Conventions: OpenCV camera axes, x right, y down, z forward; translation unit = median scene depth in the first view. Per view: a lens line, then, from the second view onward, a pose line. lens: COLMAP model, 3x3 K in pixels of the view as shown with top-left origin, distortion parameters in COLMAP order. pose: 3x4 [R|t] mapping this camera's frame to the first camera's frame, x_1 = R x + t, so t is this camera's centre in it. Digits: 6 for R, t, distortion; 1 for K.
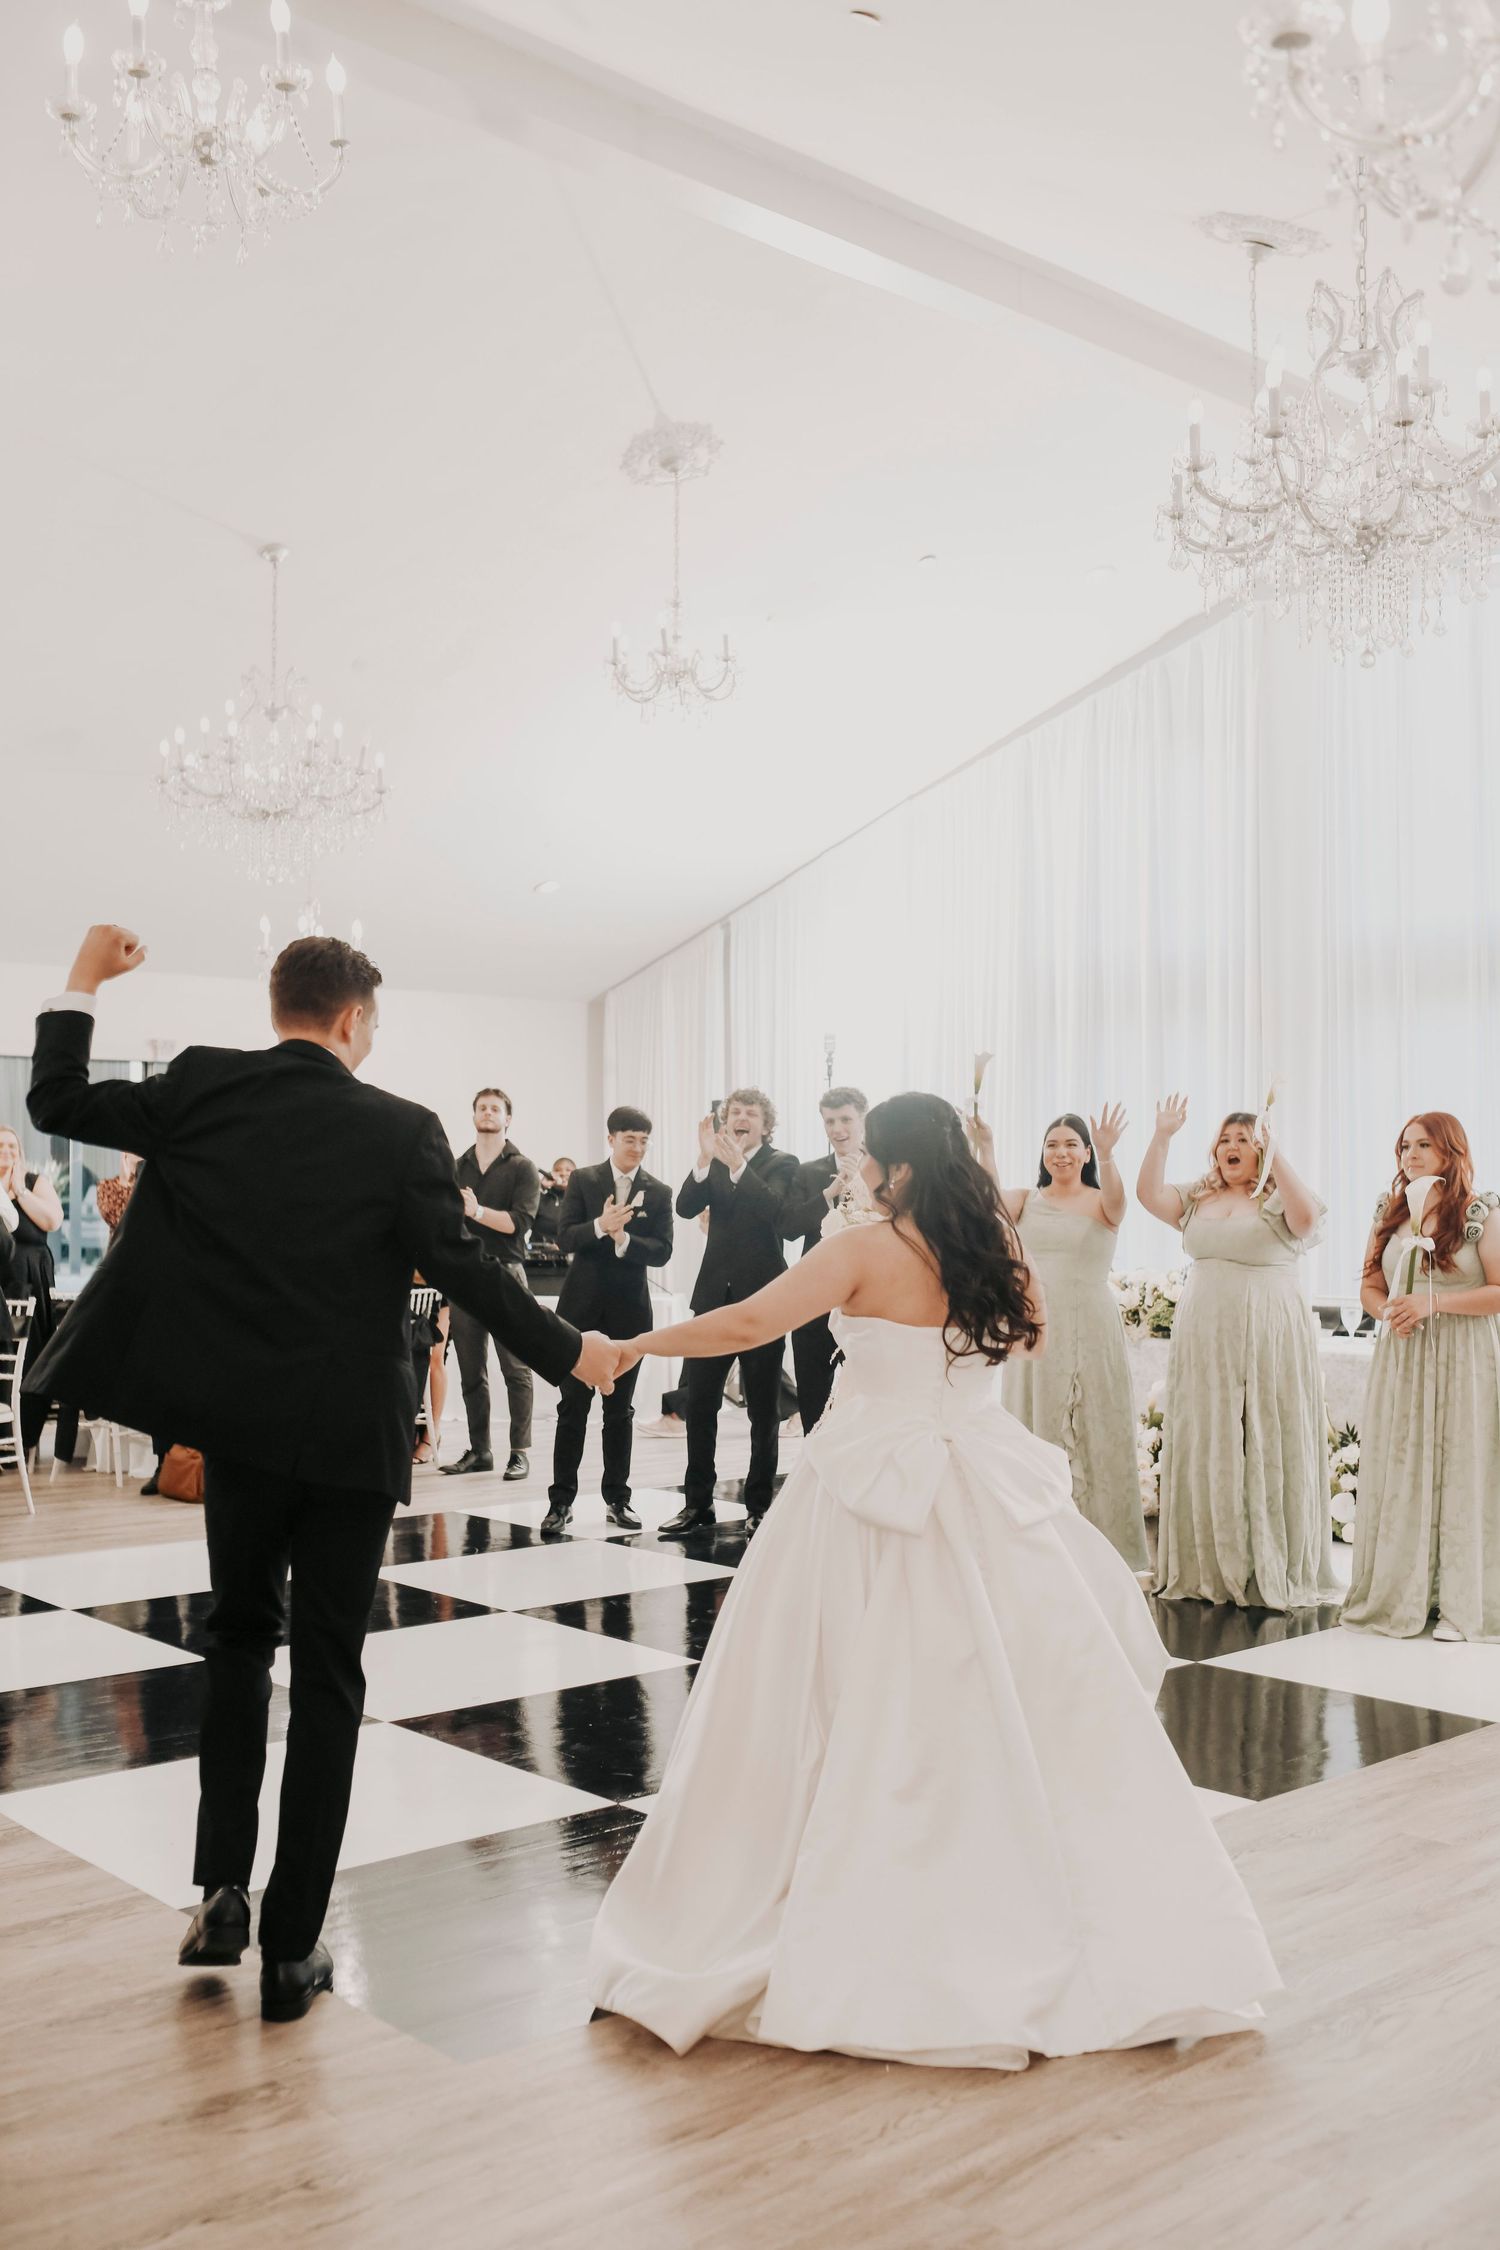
lens RADIAL K [[2144.3, 0, 750.0], [0, 2144.3, 1125.0], [0, 0, 1]] dist [-0.065122, 0.096926]
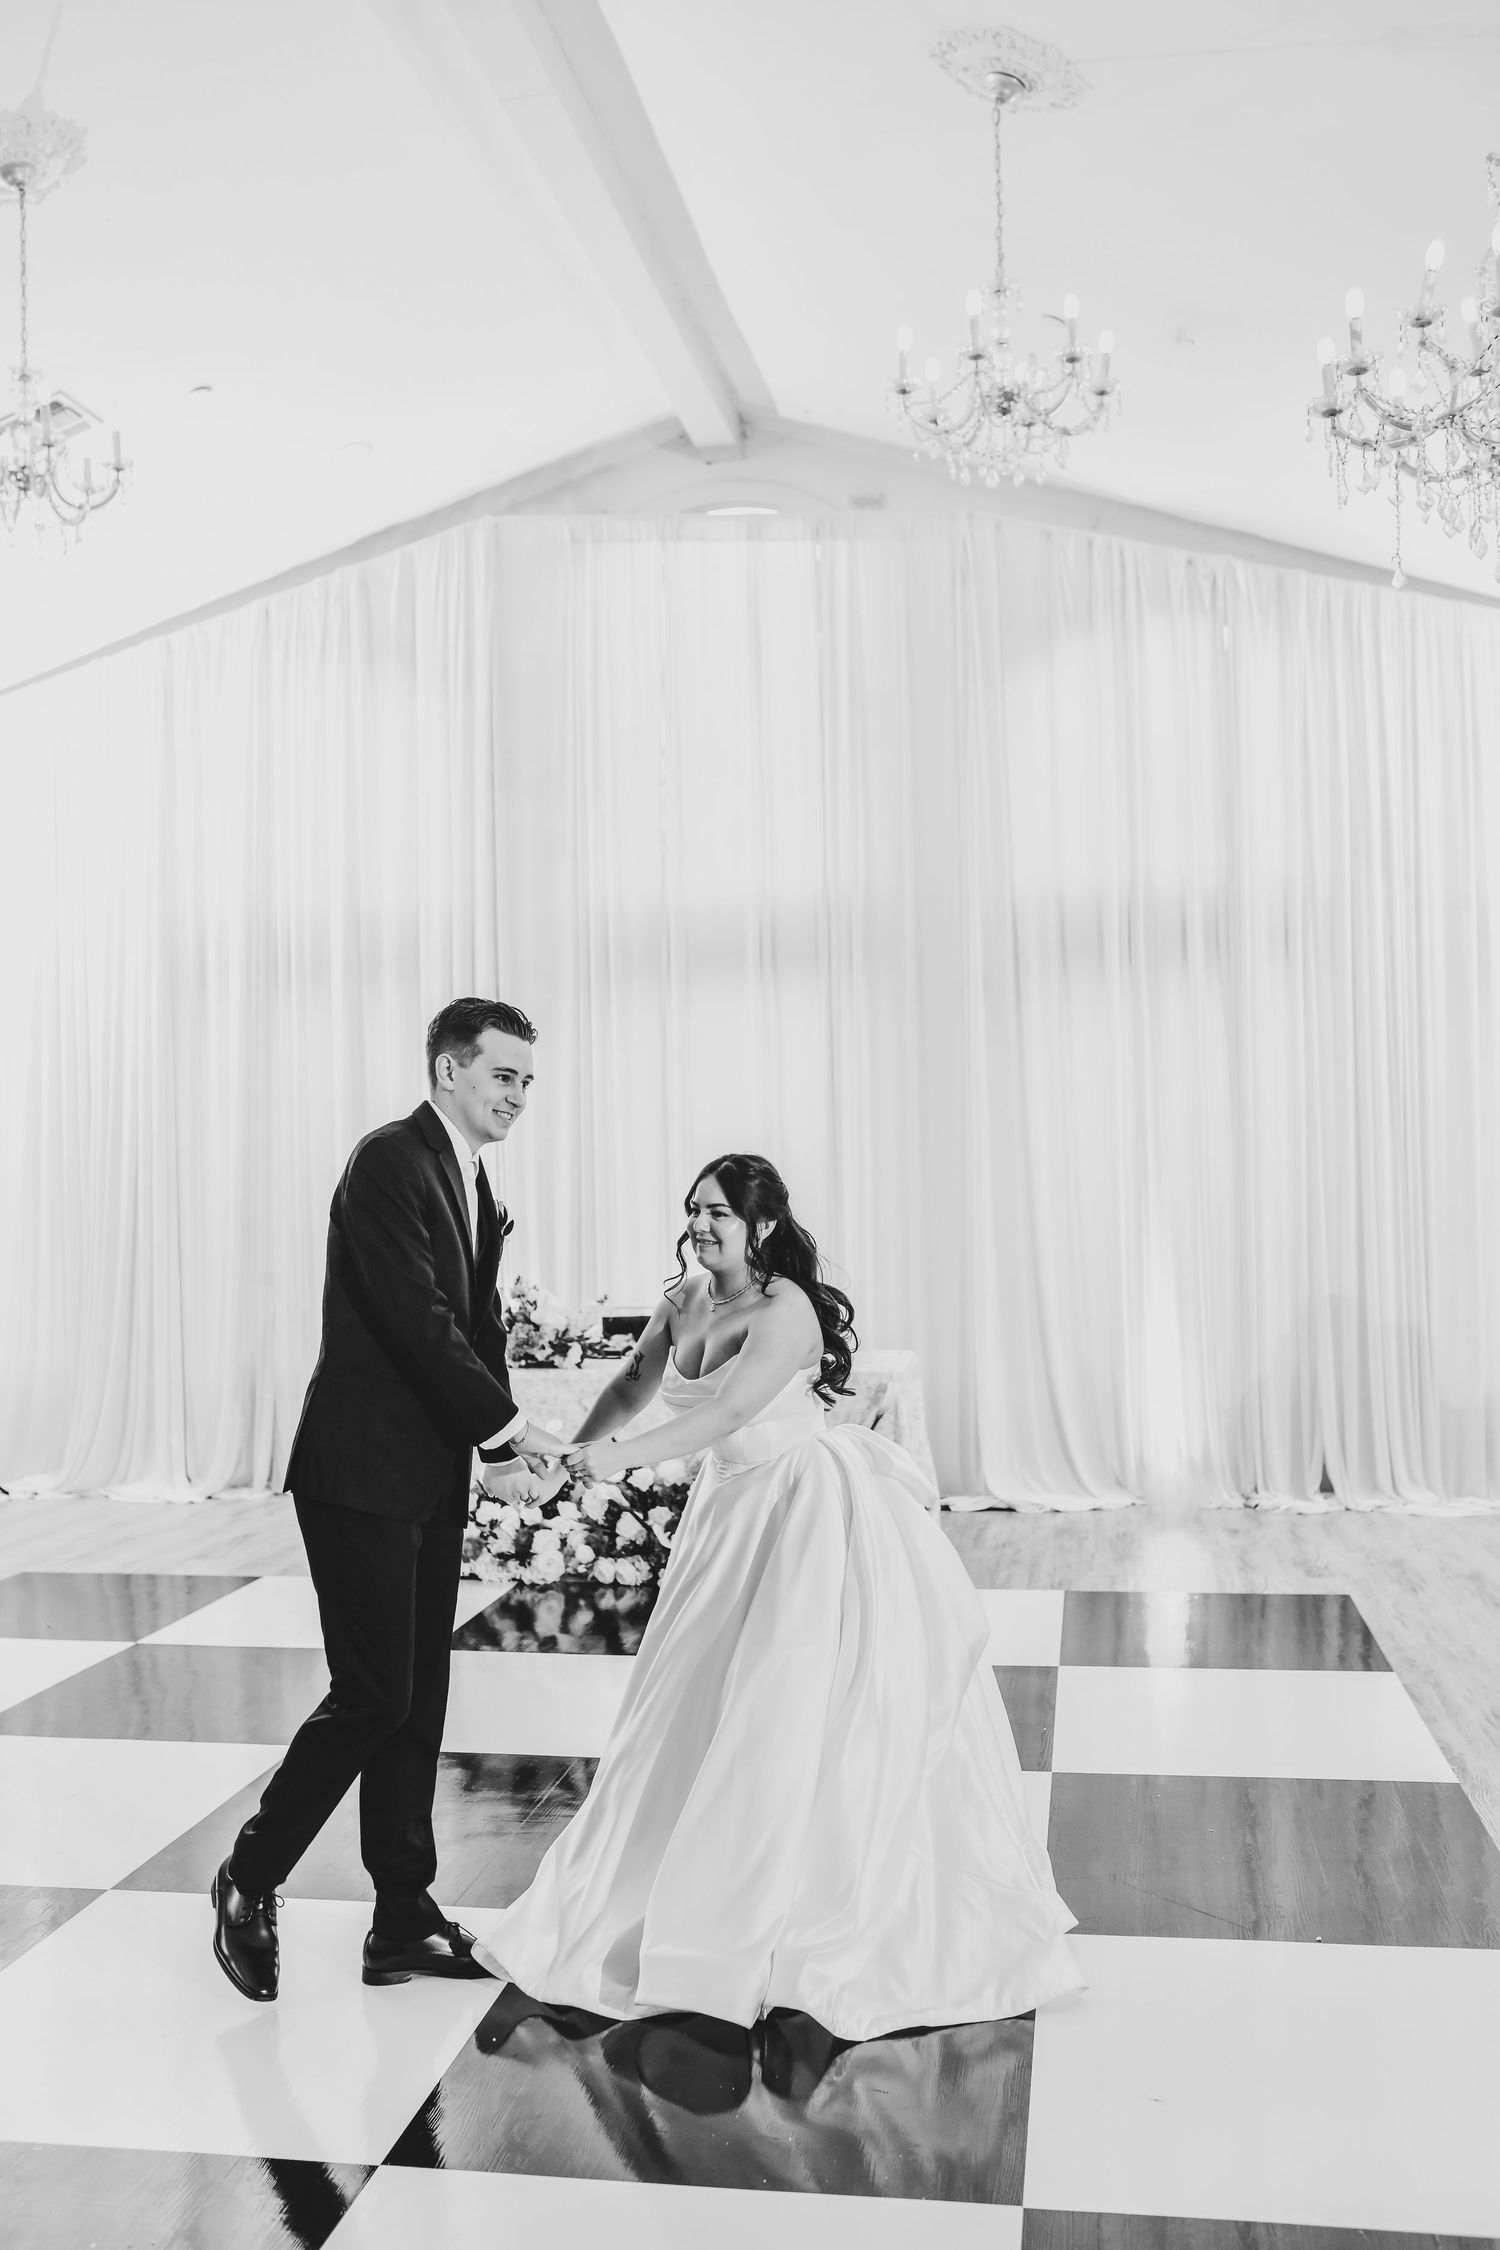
lens RADIAL K [[2144.3, 0, 750.0], [0, 2144.3, 1125.0], [0, 0, 1]] dist [-0.065122, 0.096926]
pose [[0.779729, -0.006734, 0.626081, -0.286657], [-0.000087, 0.999941, 0.010864, -0.006080], [-0.626117, -0.008526, 0.779682, 0.307167]]
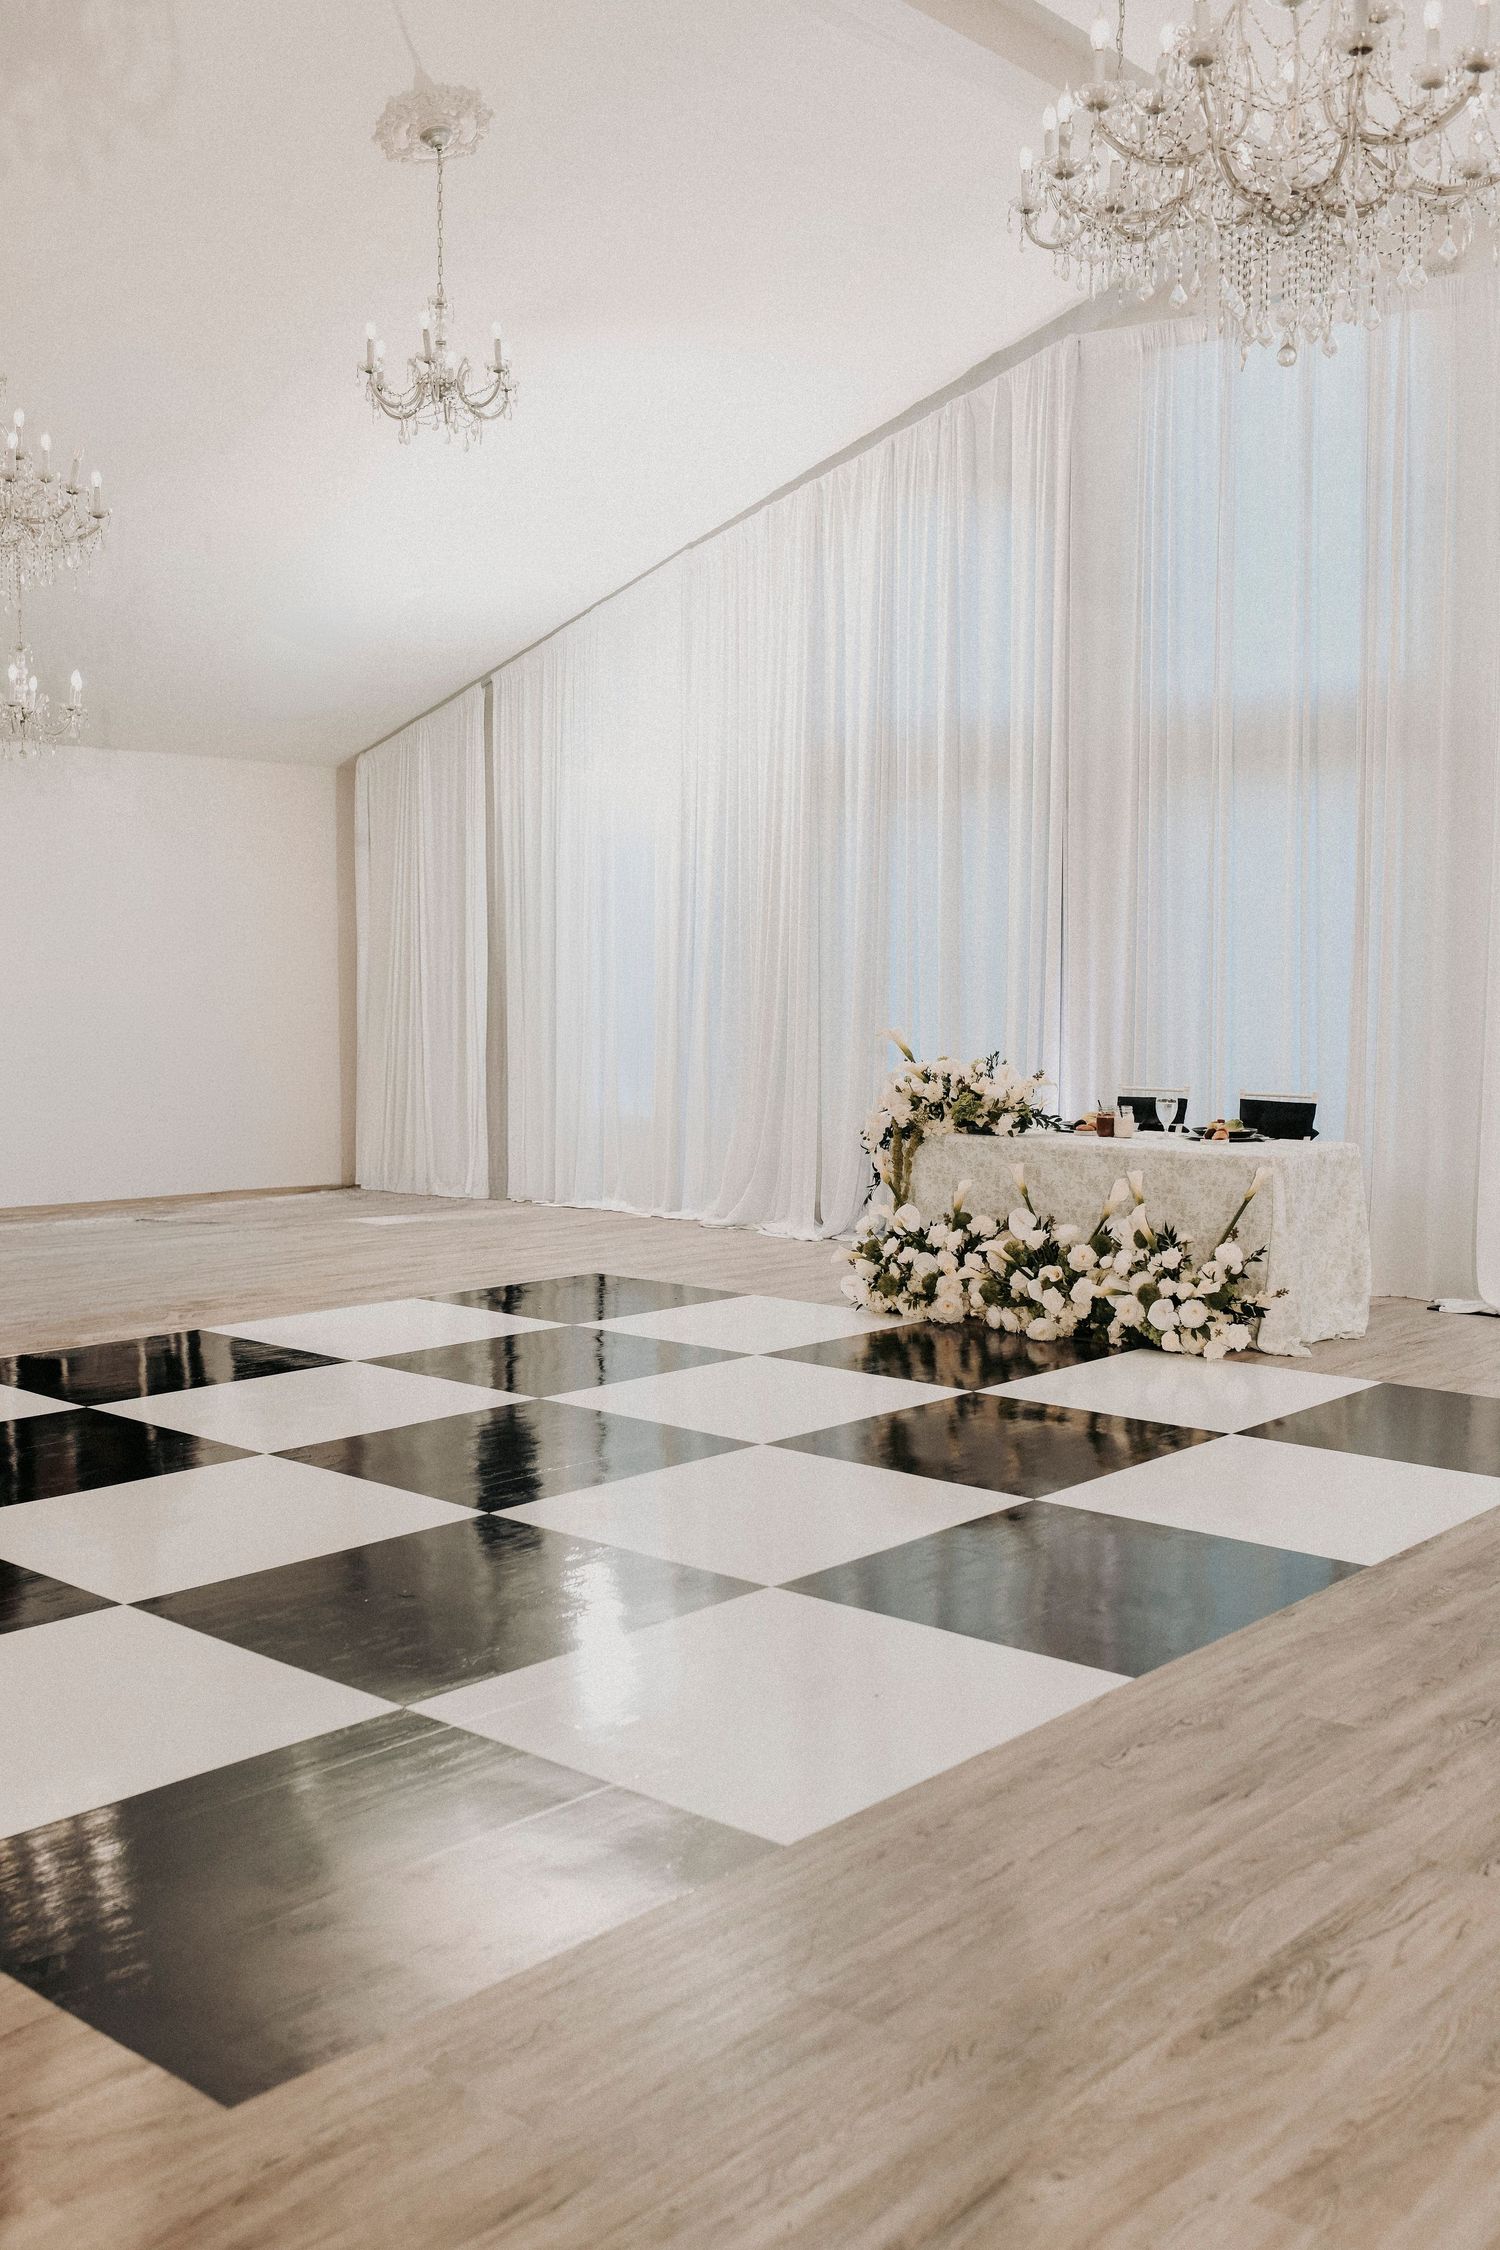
lens RADIAL K [[2144.3, 0, 750.0], [0, 2144.3, 1125.0], [0, 0, 1]] dist [-0.065122, 0.096926]
pose [[0.993115, -0.006068, 0.116984, -0.012392], [-0.006183, 0.994550, 0.104074, -0.001118], [-0.116978, -0.104080, 0.987666, 0.091477]]
